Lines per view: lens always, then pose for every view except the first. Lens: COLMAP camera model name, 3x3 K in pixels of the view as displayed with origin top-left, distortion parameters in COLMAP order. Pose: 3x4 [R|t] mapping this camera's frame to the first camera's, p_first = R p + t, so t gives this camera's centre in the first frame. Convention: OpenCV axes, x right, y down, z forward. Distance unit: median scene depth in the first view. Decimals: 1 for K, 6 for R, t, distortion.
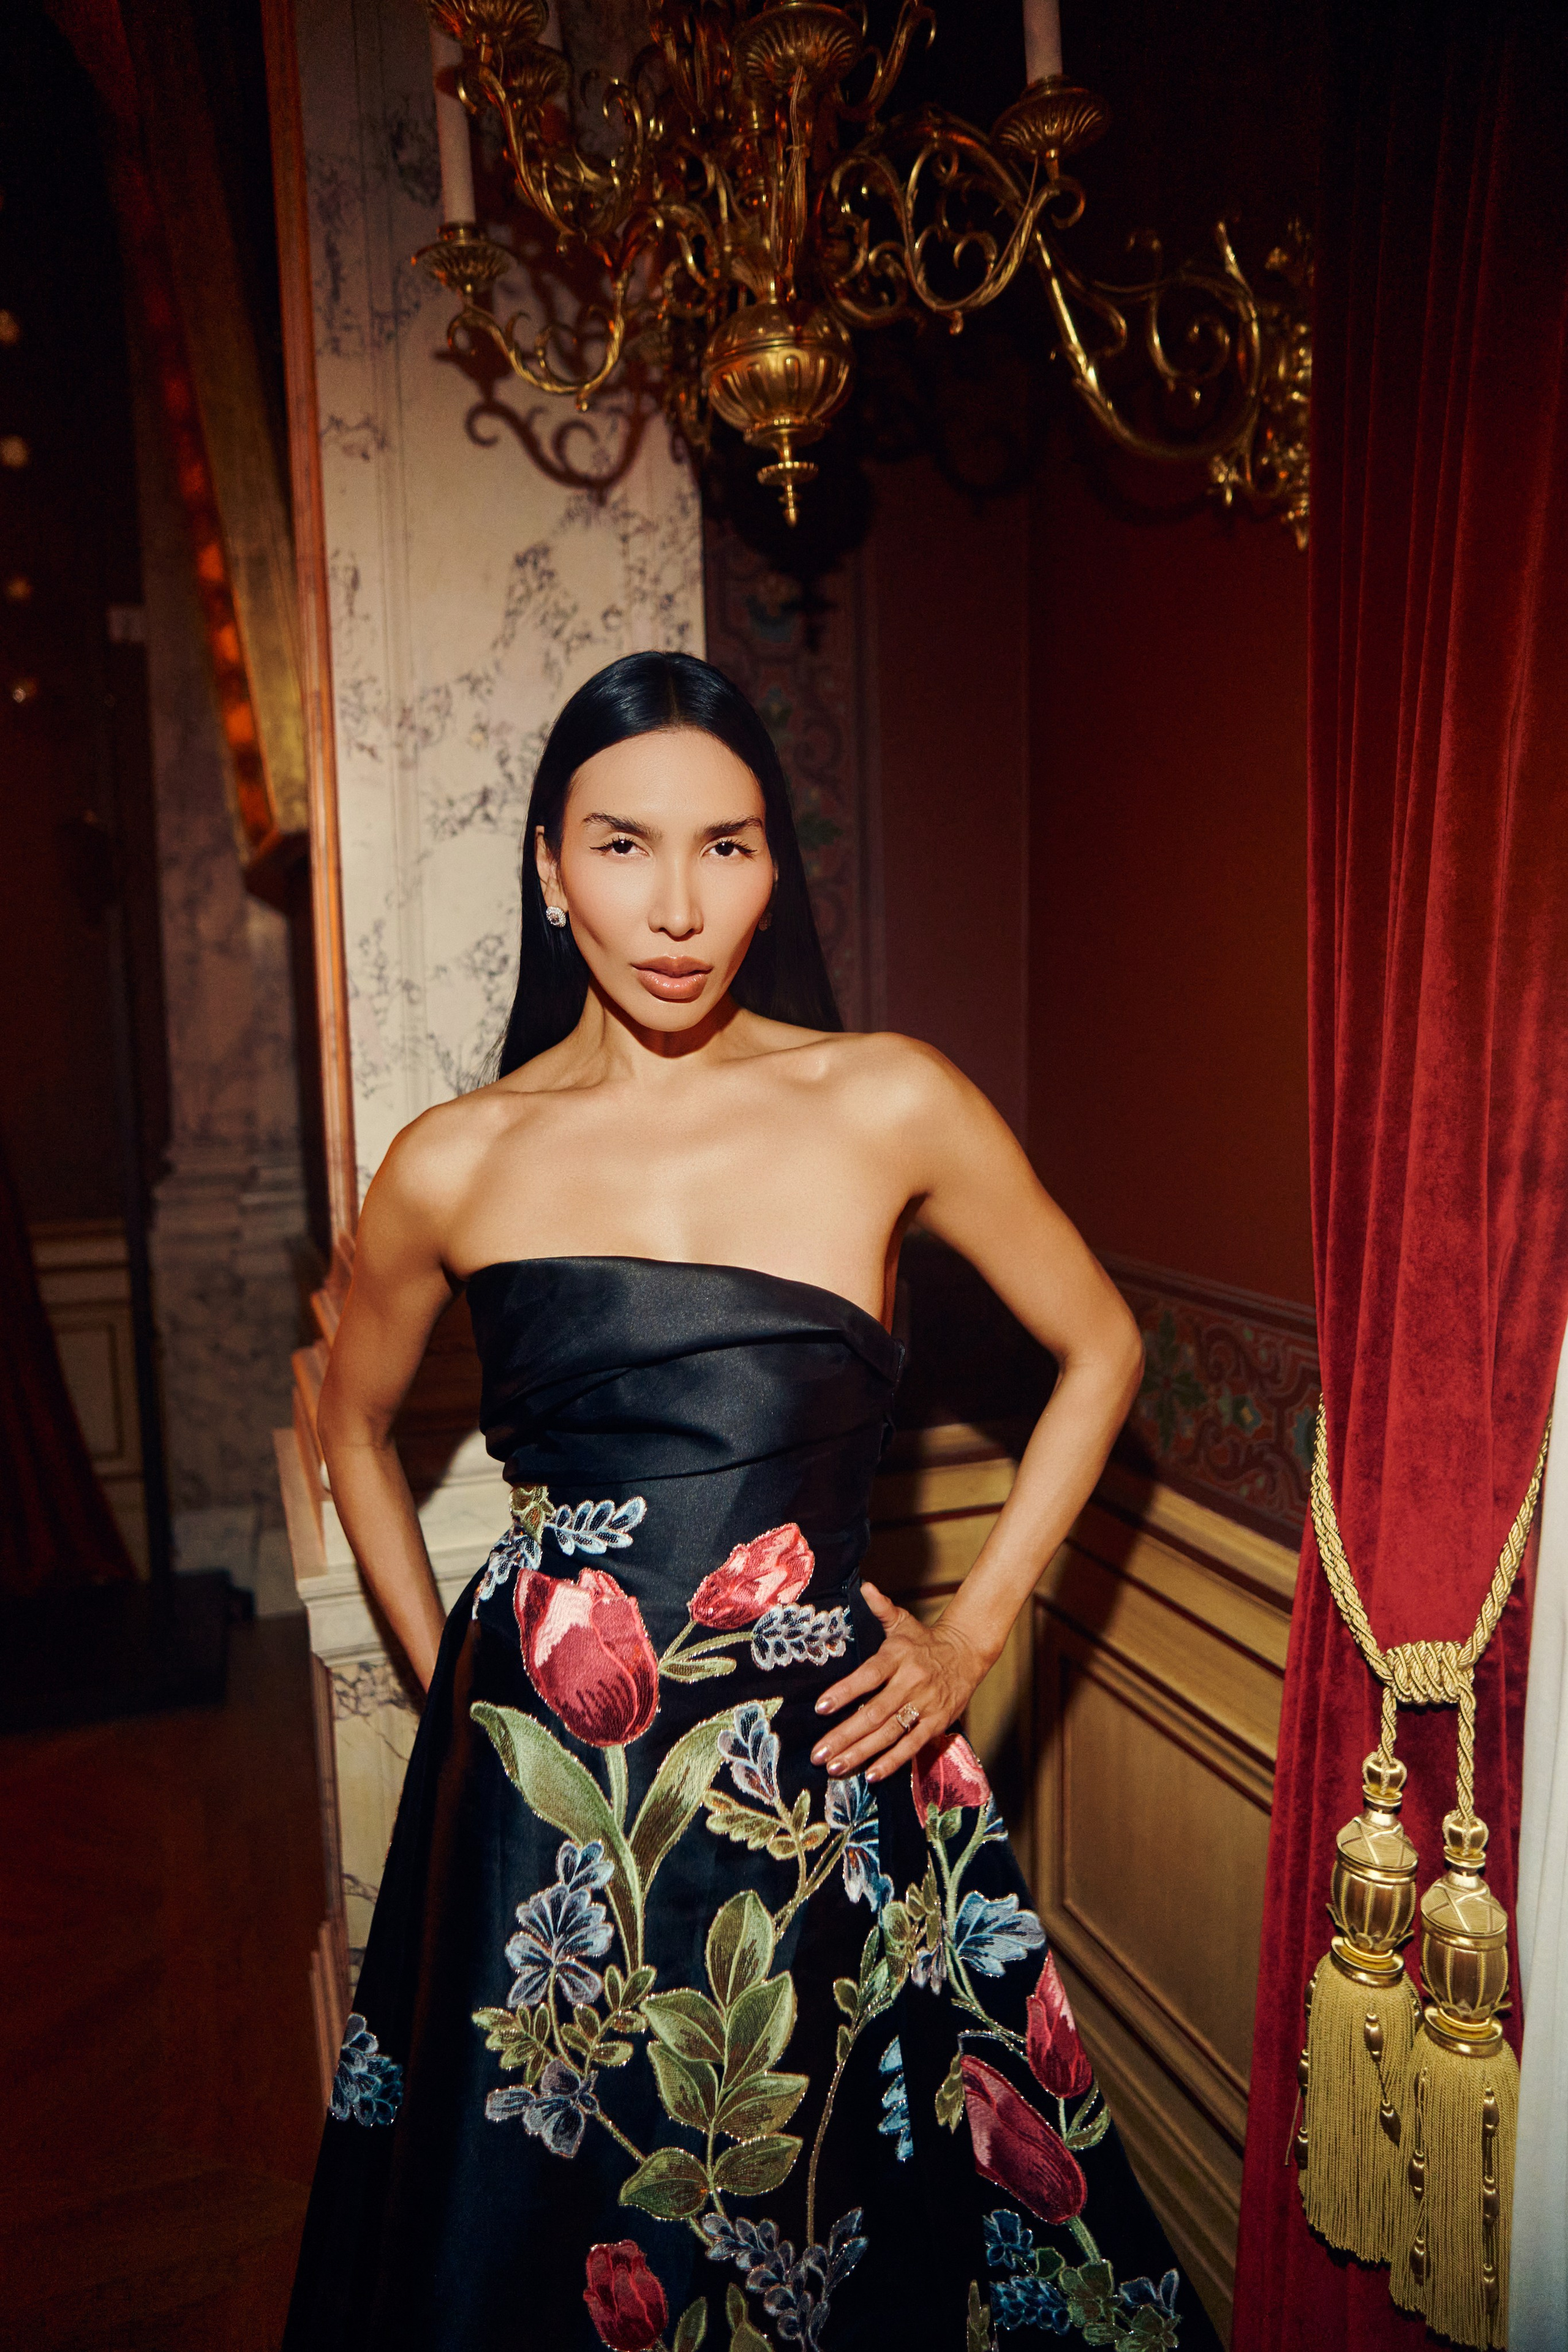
lens RADIAL K [[1583.0, 0, 784.0], [0, 1583.0, 1176.0], [0, 0, 1]] dist [-0.066869, 0.086119]
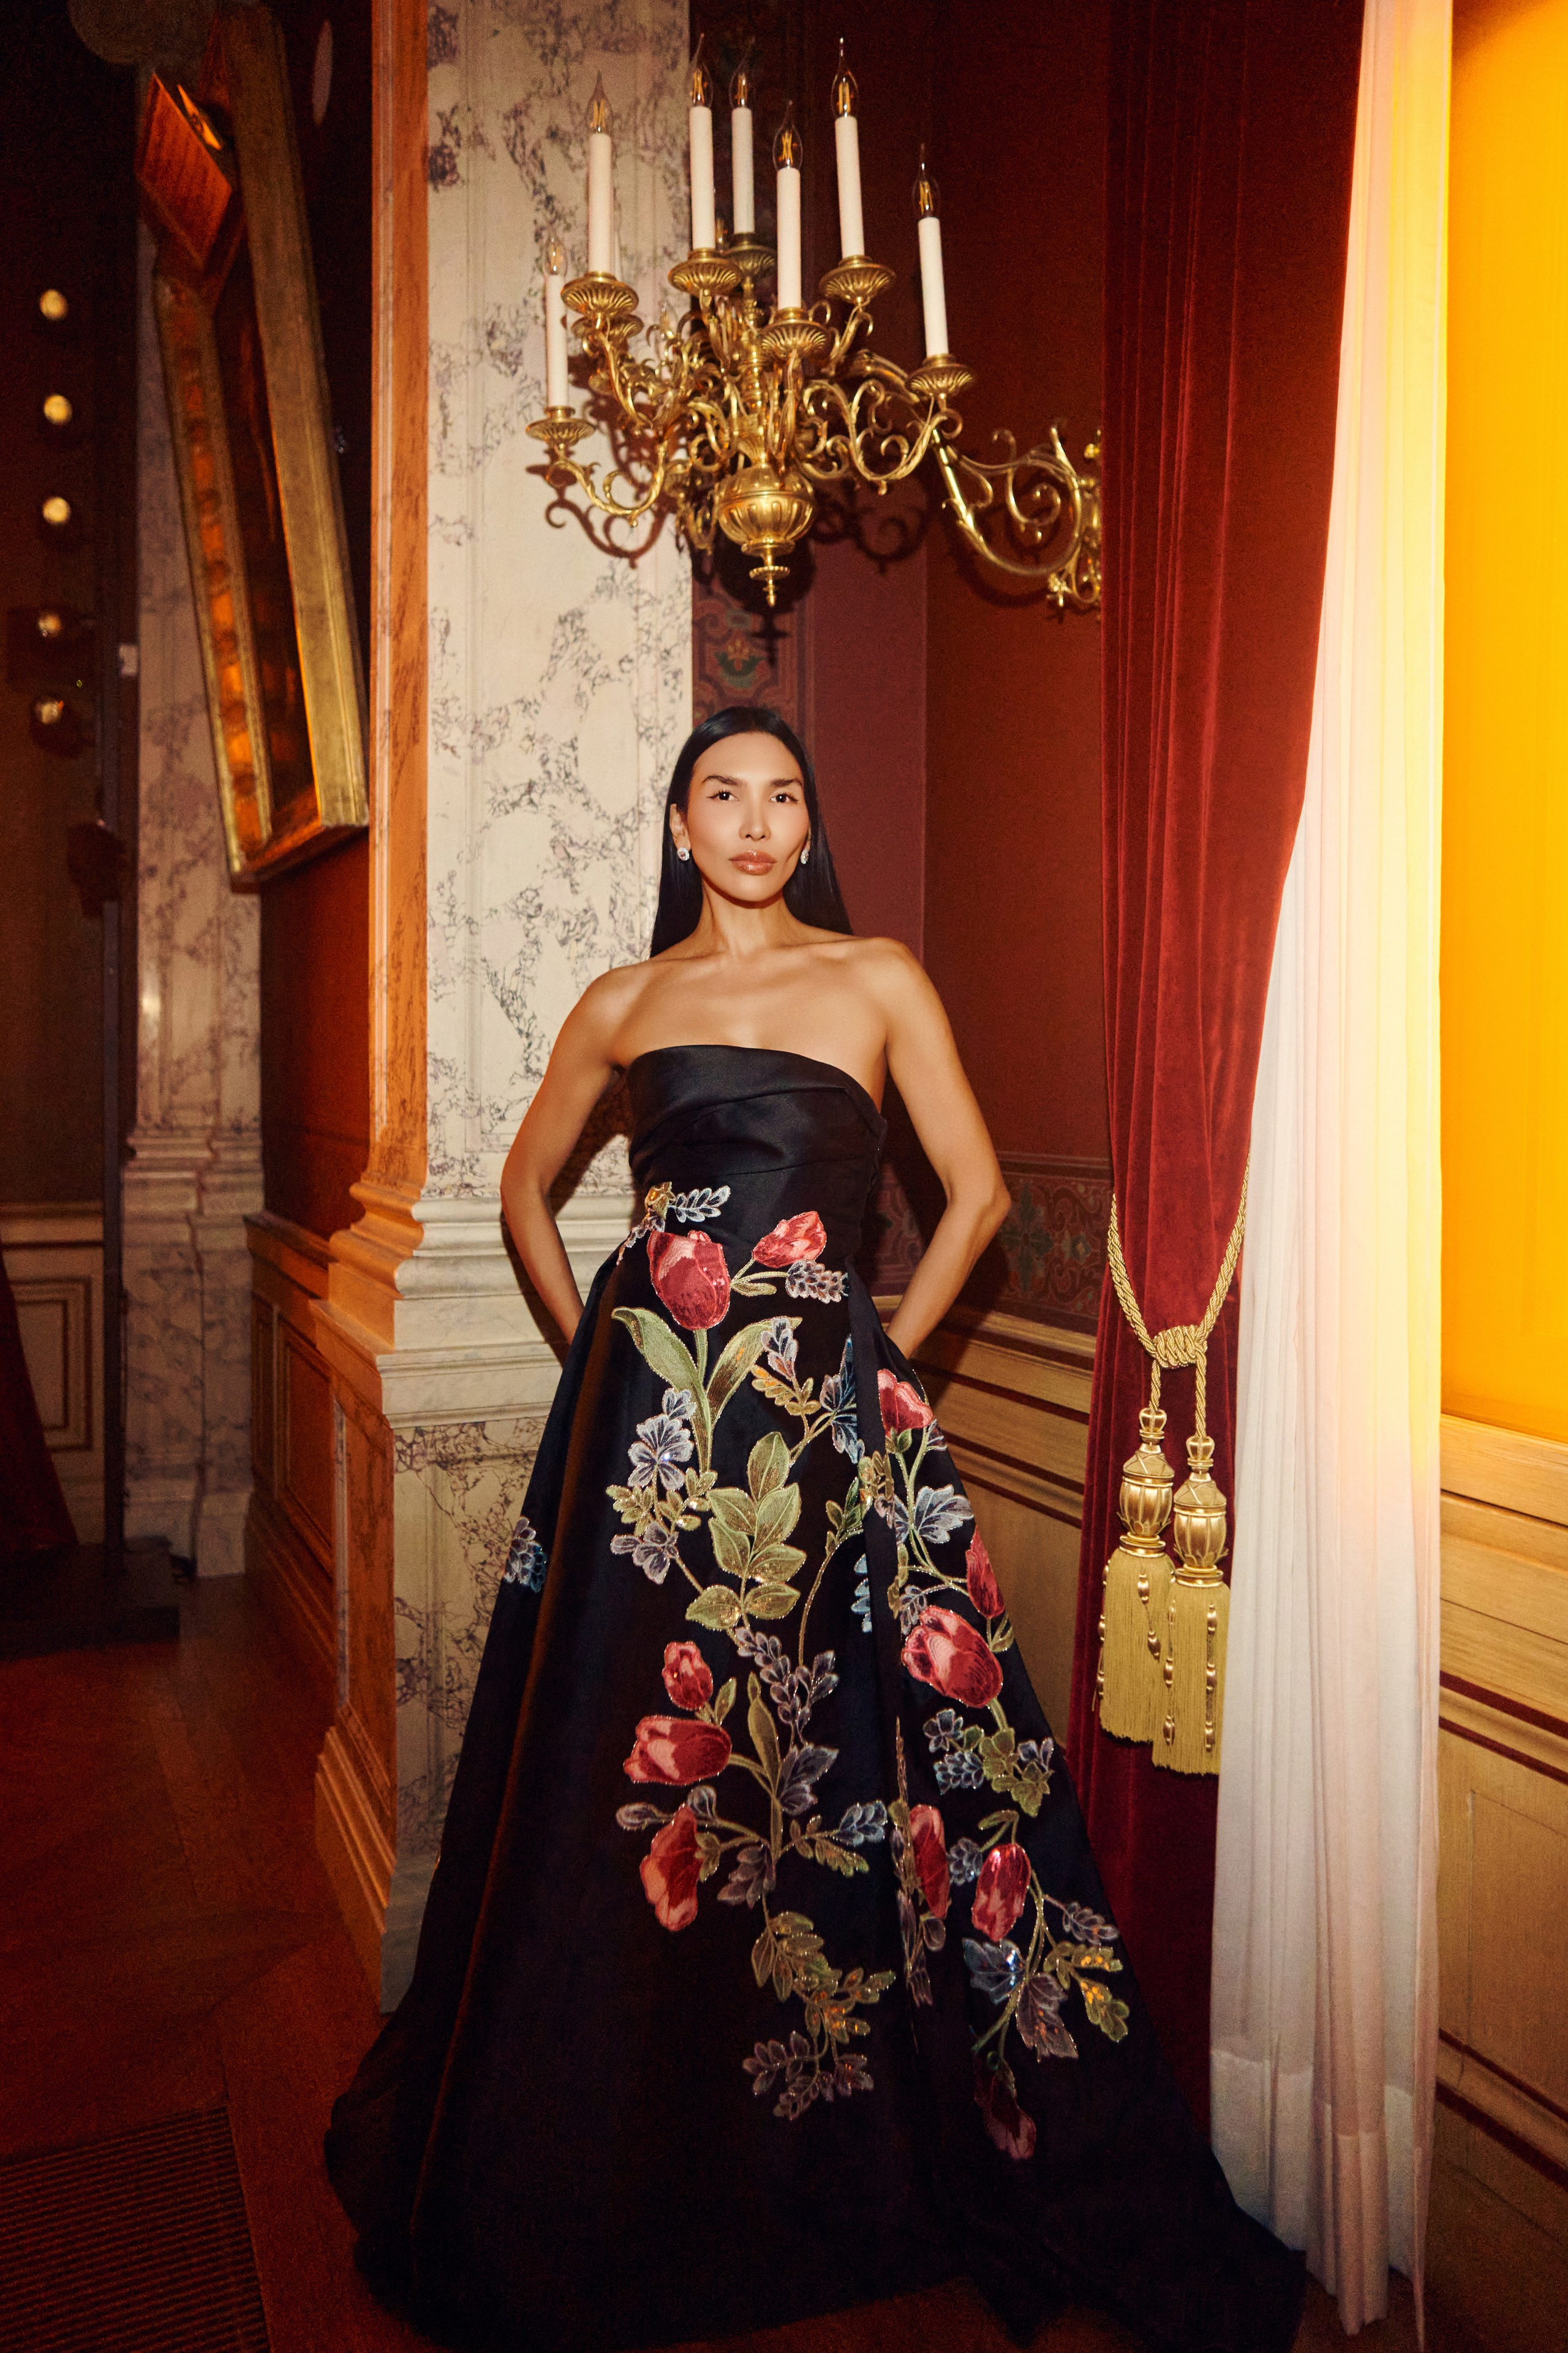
lens RADIAL K [[1702.6, 0, 784.0], [0, 1702.6, 1176.5], [0, 0, 1]] dist [-0.060188, -0.076820]
pose [[0.993772, 0.019182, 0.109769, -0.151294], [-0.013775, 0.998664, -0.049802, 0.203547], [-0.110578, 0.047980, 0.992709, -0.572739]]
